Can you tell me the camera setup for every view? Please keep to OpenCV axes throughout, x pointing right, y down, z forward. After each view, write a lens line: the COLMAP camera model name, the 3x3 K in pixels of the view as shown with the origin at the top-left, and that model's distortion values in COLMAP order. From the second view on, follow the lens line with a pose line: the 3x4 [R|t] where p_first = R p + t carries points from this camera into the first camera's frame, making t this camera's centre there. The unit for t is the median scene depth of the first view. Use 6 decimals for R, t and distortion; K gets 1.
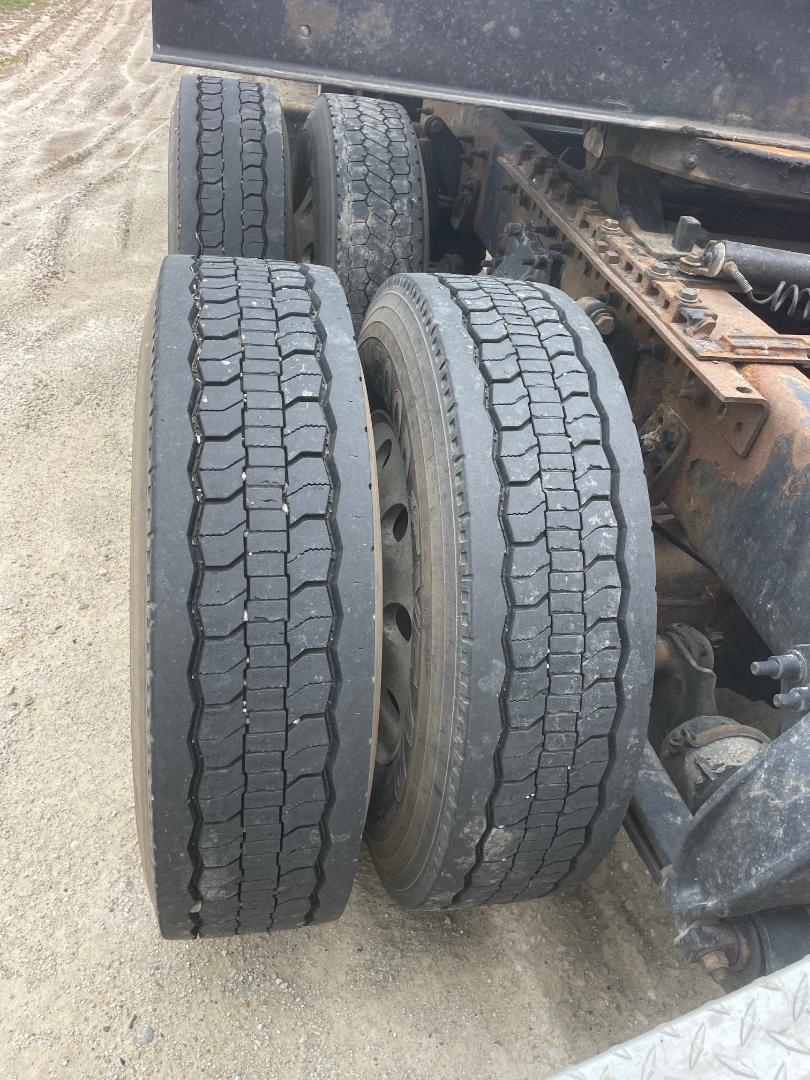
lens RADIAL K [[811.9, 0, 413.8], [0, 811.9, 535.0], [0, 0, 1]] dist [0.086321, -0.119792]
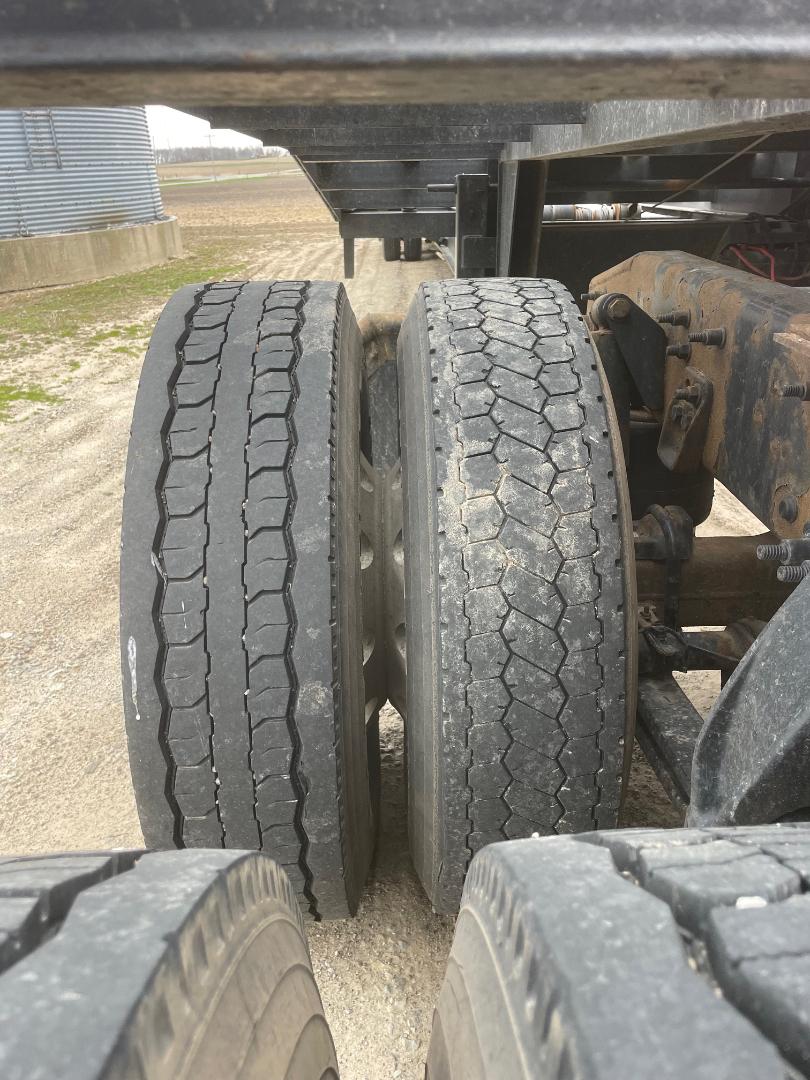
lens RADIAL K [[811.9, 0, 413.8], [0, 811.9, 535.0], [0, 0, 1]] dist [0.086321, -0.119792]
pose [[0.973584, -0.082067, -0.213073, -0.004756], [0.030008, 0.971071, -0.236900, -0.242800], [0.226351, 0.224247, 0.947881, 0.532762]]
